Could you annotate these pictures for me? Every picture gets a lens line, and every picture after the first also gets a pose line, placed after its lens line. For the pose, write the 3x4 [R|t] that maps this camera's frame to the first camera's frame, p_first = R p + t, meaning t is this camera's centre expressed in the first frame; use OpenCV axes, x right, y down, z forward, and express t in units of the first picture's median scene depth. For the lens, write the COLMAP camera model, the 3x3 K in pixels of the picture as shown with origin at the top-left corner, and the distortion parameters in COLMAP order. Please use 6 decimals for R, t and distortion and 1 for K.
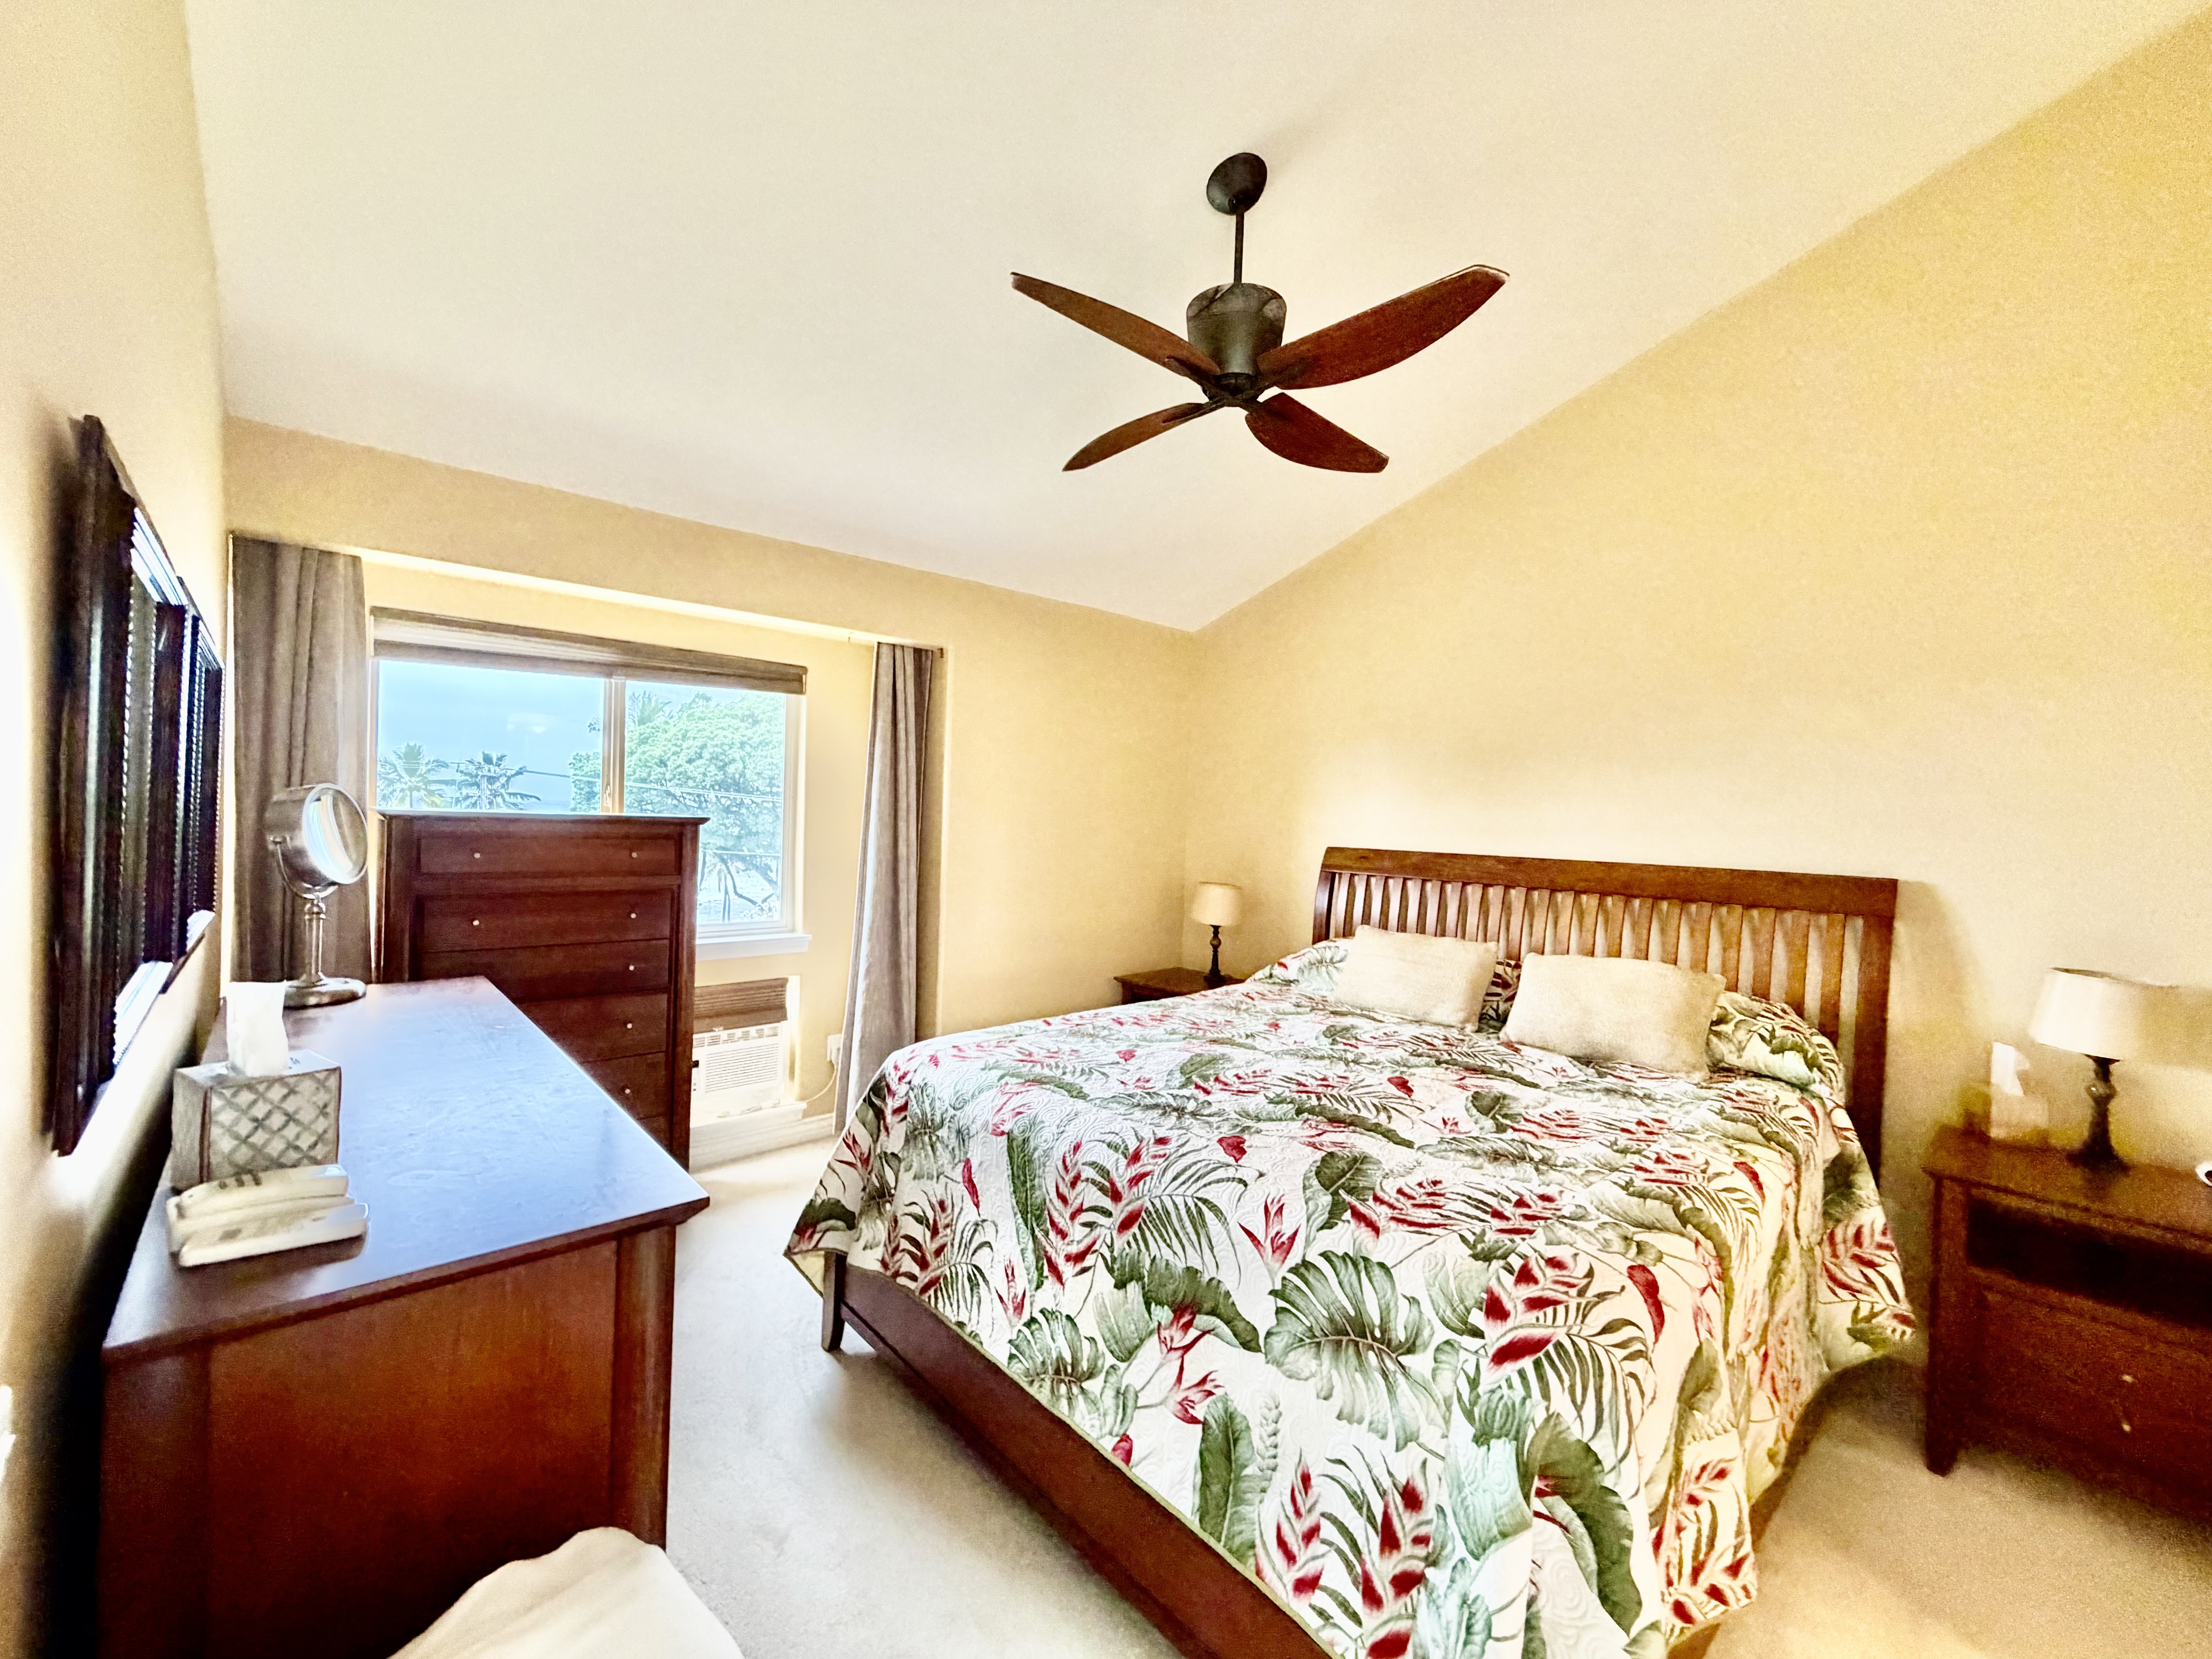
lens RADIAL K [[883.6, 0, 1098.2], [0, 883.6, 830.8], [0, 0, 1]] dist [0.000509, -0.000248]
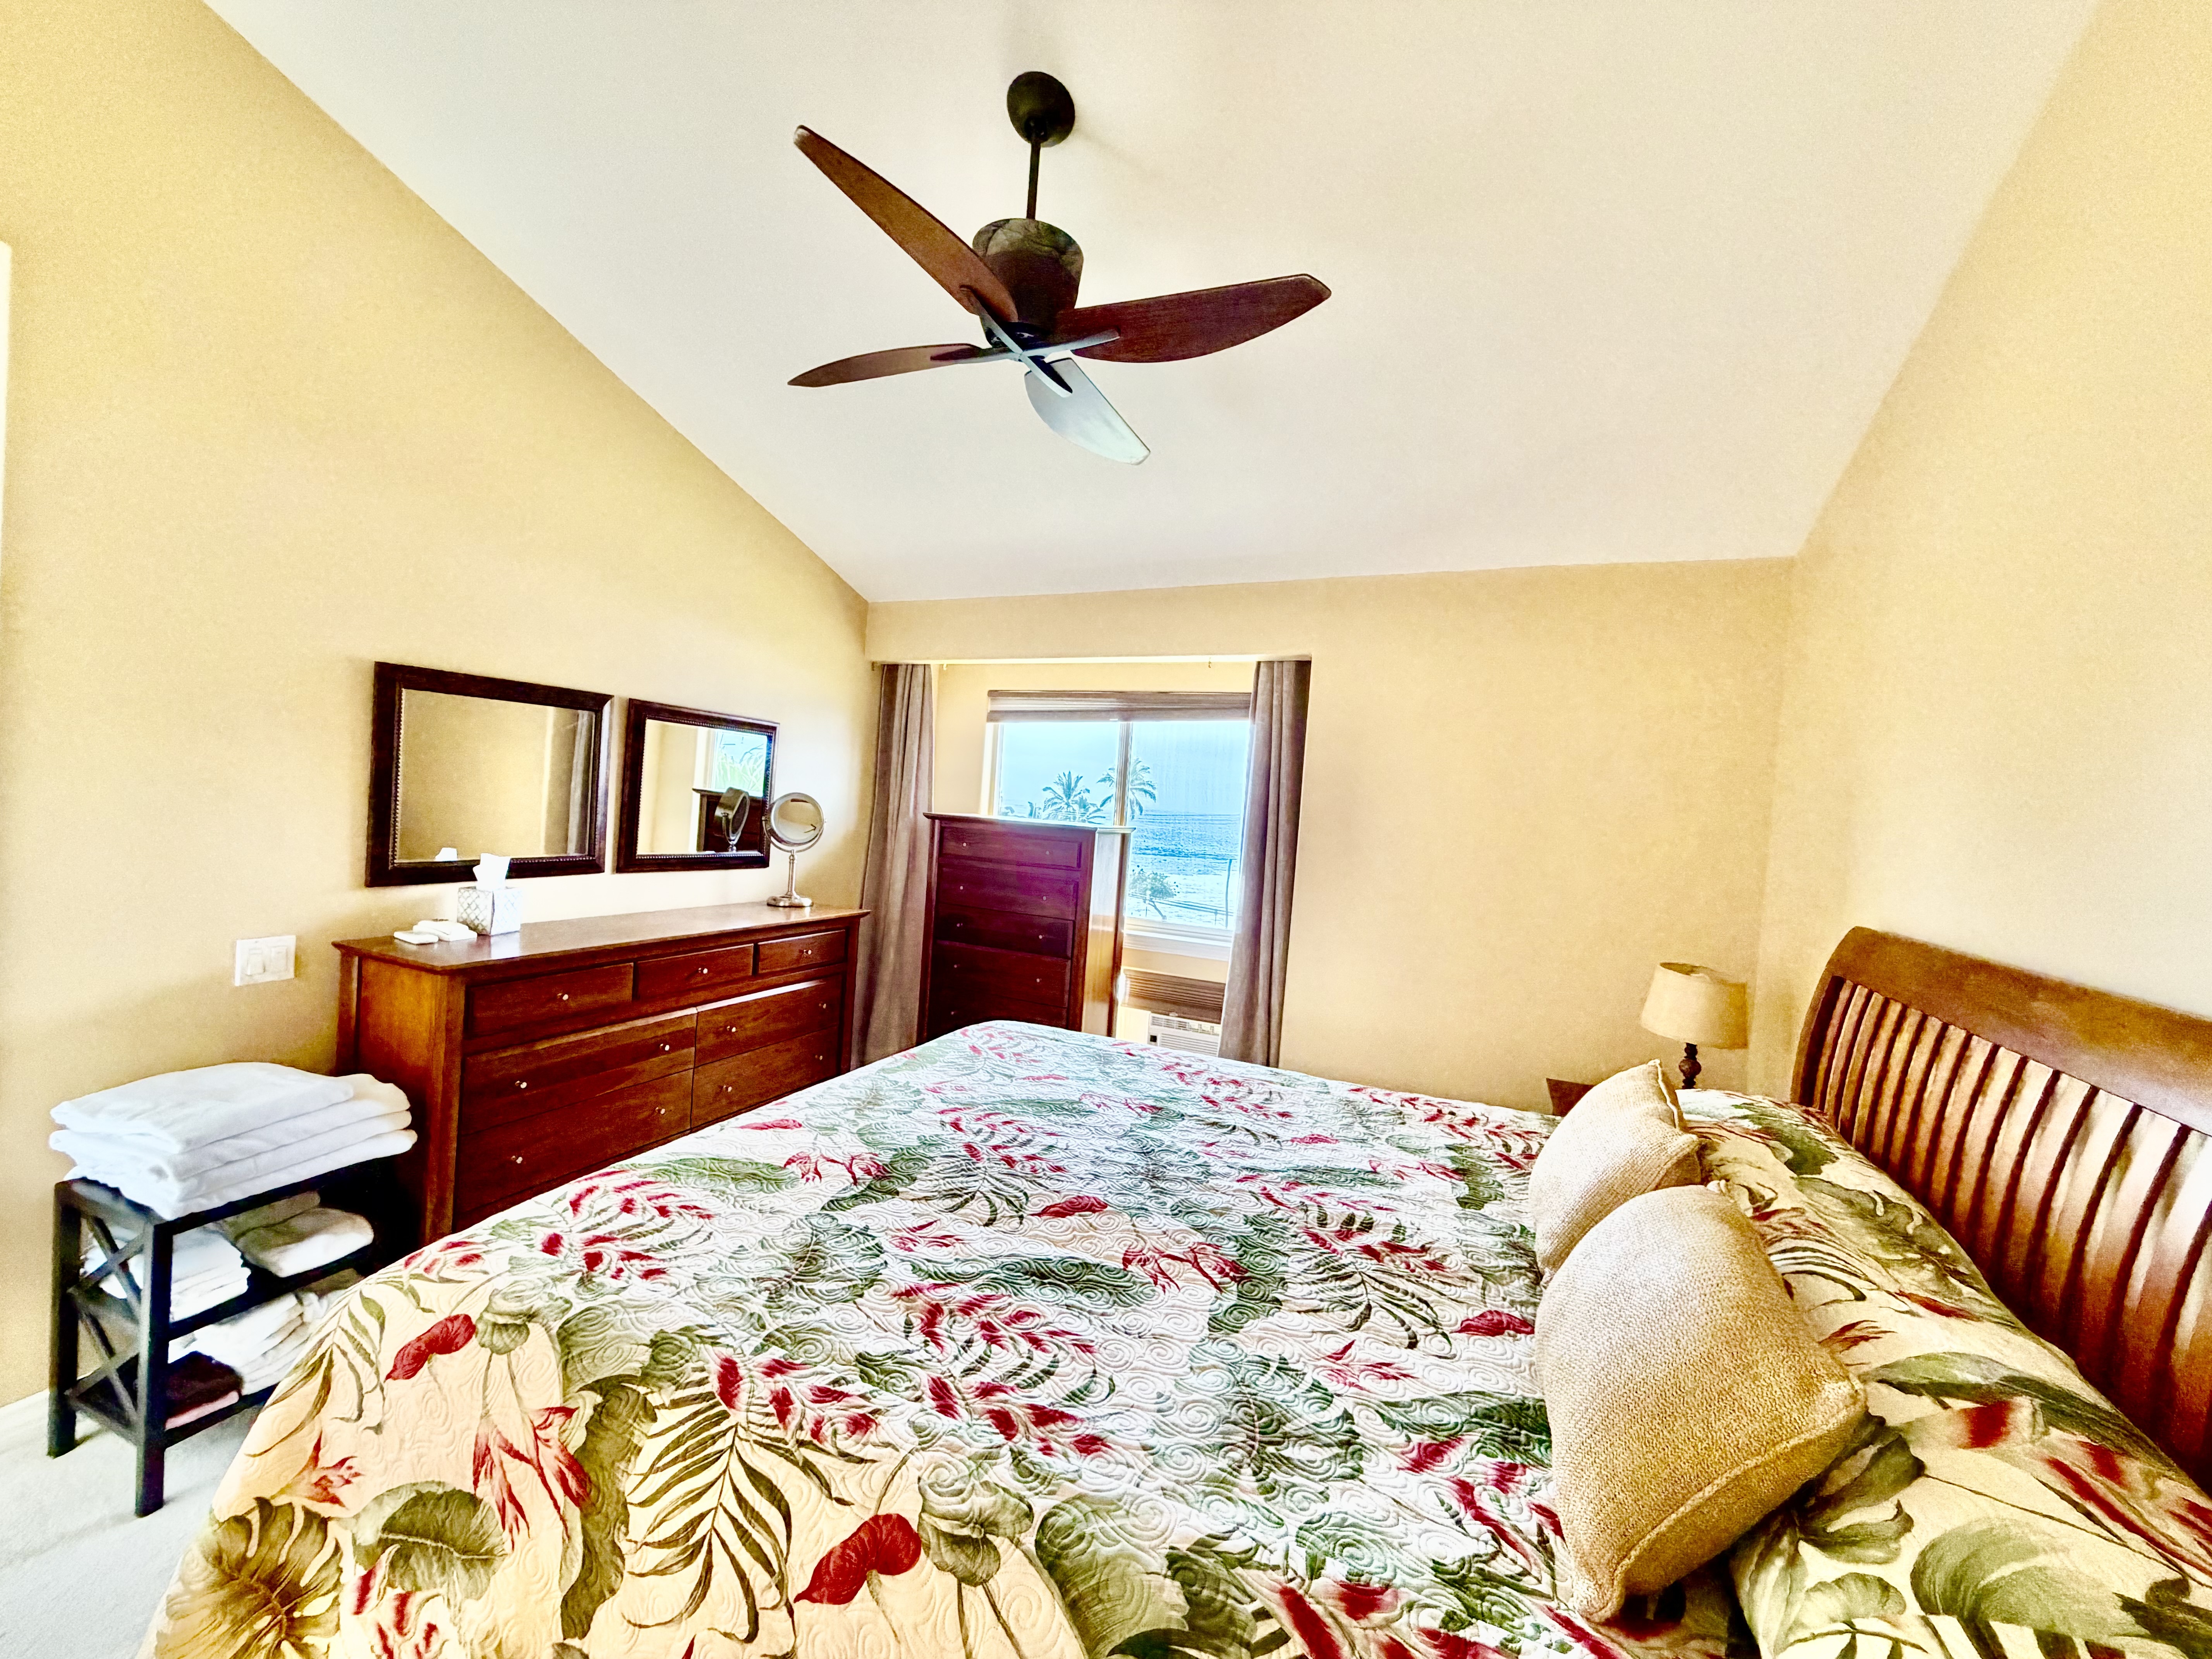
lens RADIAL K [[883.6, 0, 1098.2], [0, 883.6, 830.8], [0, 0, 1]] dist [0.000509, -0.000248]
pose [[0.404132, 0.024463, -0.914374, 1.105579], [-0.071213, 0.997450, -0.004788, -0.006710], [0.911925, 0.067050, 0.404843, 0.808650]]
